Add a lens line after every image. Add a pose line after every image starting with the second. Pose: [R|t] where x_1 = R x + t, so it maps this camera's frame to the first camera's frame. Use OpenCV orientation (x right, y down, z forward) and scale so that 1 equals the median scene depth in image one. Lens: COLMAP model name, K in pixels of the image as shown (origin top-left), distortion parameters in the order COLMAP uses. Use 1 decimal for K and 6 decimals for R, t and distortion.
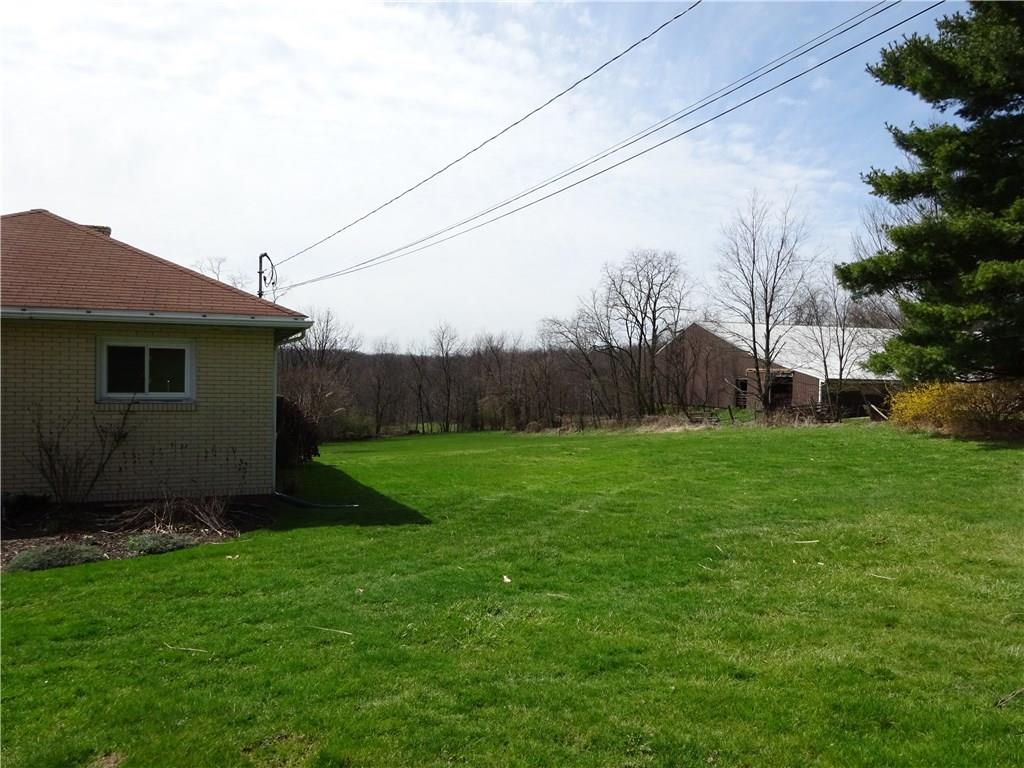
lens RADIAL K [[768.5, 0, 510.2], [0, 768.5, 381.6], [0, 0, 1]] dist [0.000965, 0.002788]
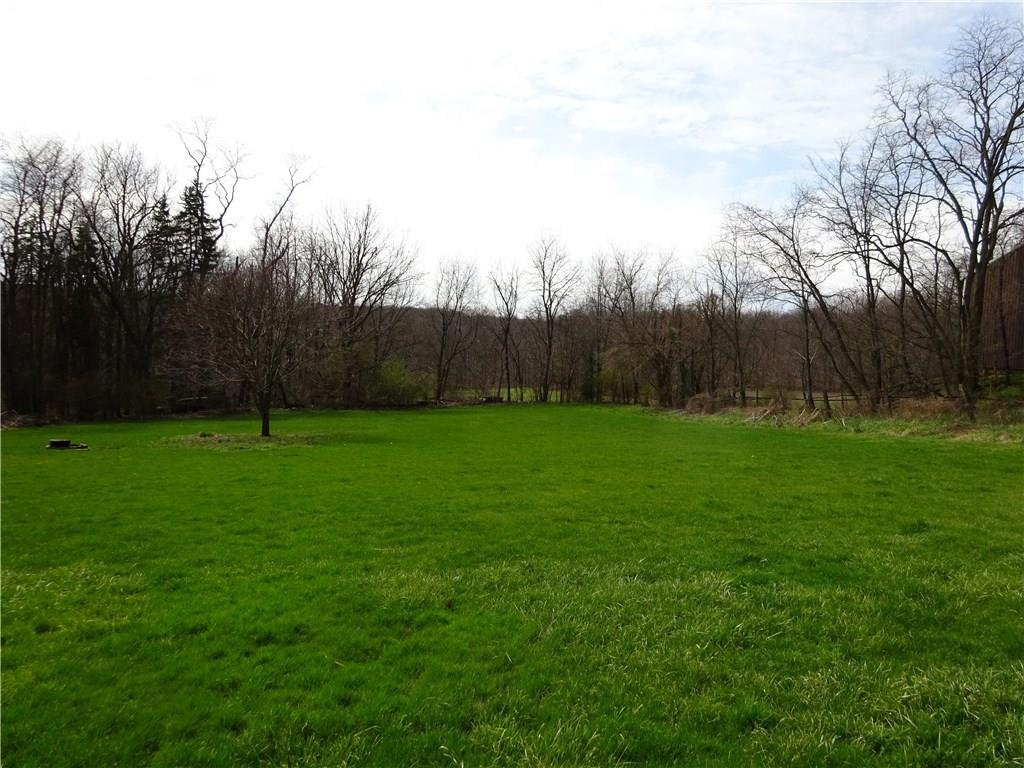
lens RADIAL K [[768.5, 0, 511.0], [0, 768.5, 384.4], [0, 0, 1]] dist [0.000965, 0.002788]
pose [[0.990784, 0.050330, -0.125756, -0.035524], [-0.044783, 0.997911, 0.046553, 0.025564], [0.127836, -0.040492, 0.990968, 0.426305]]
